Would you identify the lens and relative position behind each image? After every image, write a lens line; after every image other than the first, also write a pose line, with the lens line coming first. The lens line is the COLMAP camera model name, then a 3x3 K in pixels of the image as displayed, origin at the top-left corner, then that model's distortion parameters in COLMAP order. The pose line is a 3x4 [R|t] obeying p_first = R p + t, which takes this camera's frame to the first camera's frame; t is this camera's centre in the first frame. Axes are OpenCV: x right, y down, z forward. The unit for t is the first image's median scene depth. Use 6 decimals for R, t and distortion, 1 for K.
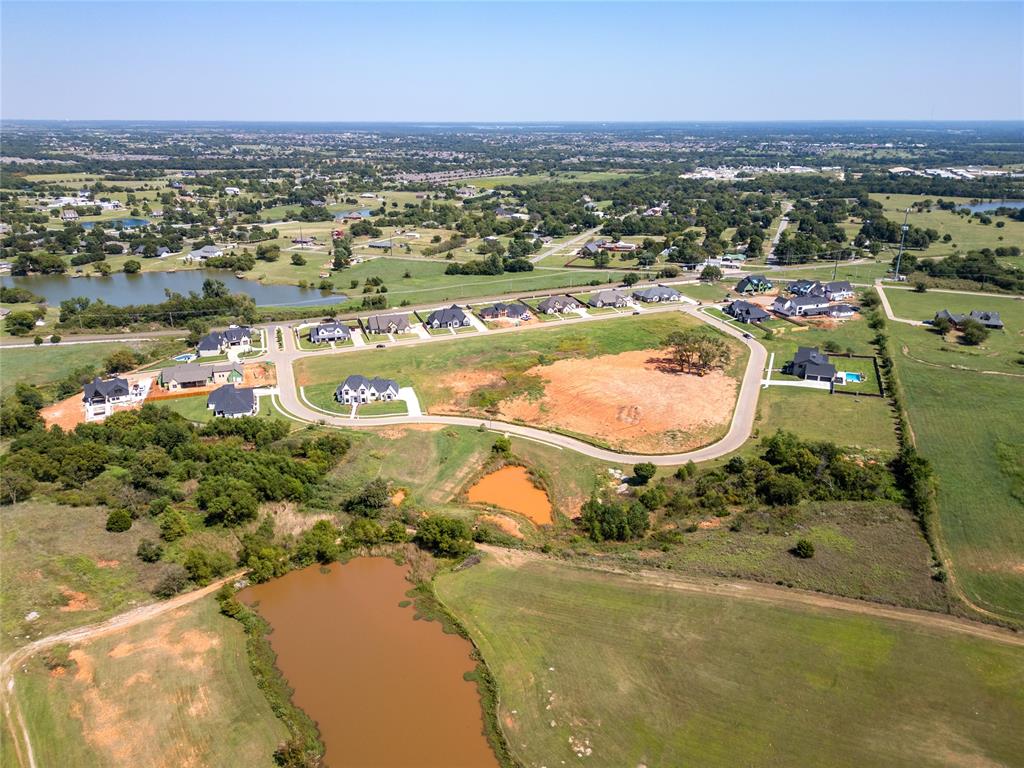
lens RADIAL K [[728.8, 0, 512.0], [0, 728.8, 384.0], [0, 0, 1]] dist [0.070031, -0.070608]
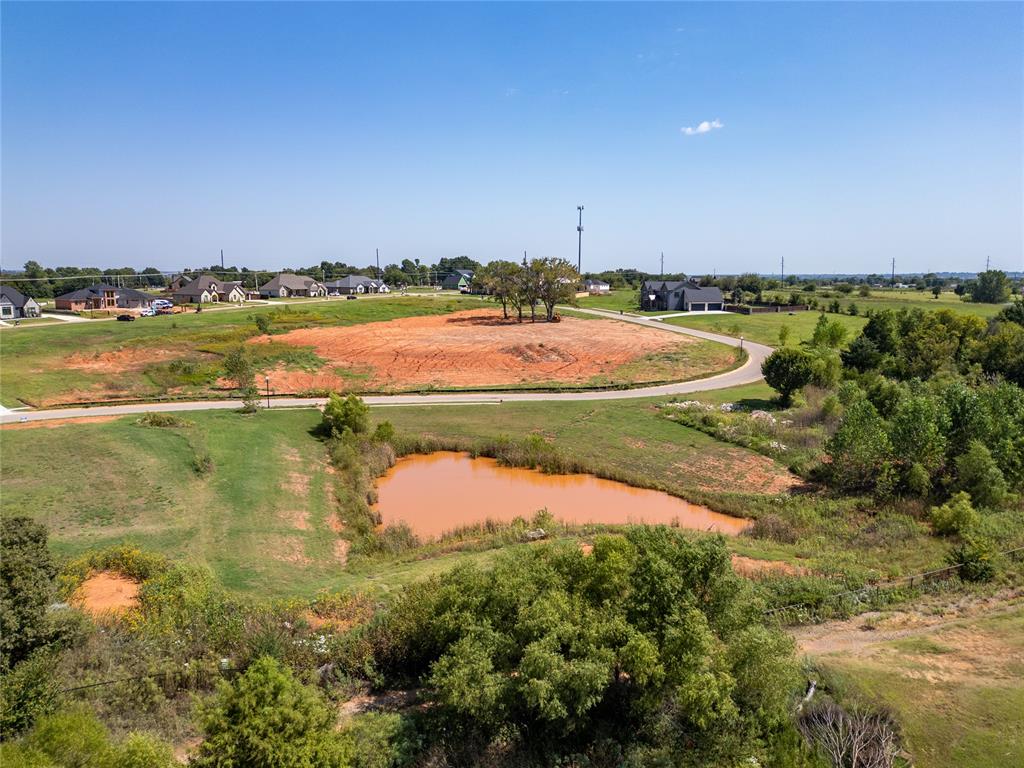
lens RADIAL K [[728.8, 0, 512.0], [0, 728.8, 384.0], [0, 0, 1]] dist [0.070031, -0.070608]
pose [[0.797479, -0.088245, 0.596858, -0.129682], [0.203499, 0.970620, -0.128396, 0.106608], [-0.567992, 0.223853, 0.792007, 0.555885]]
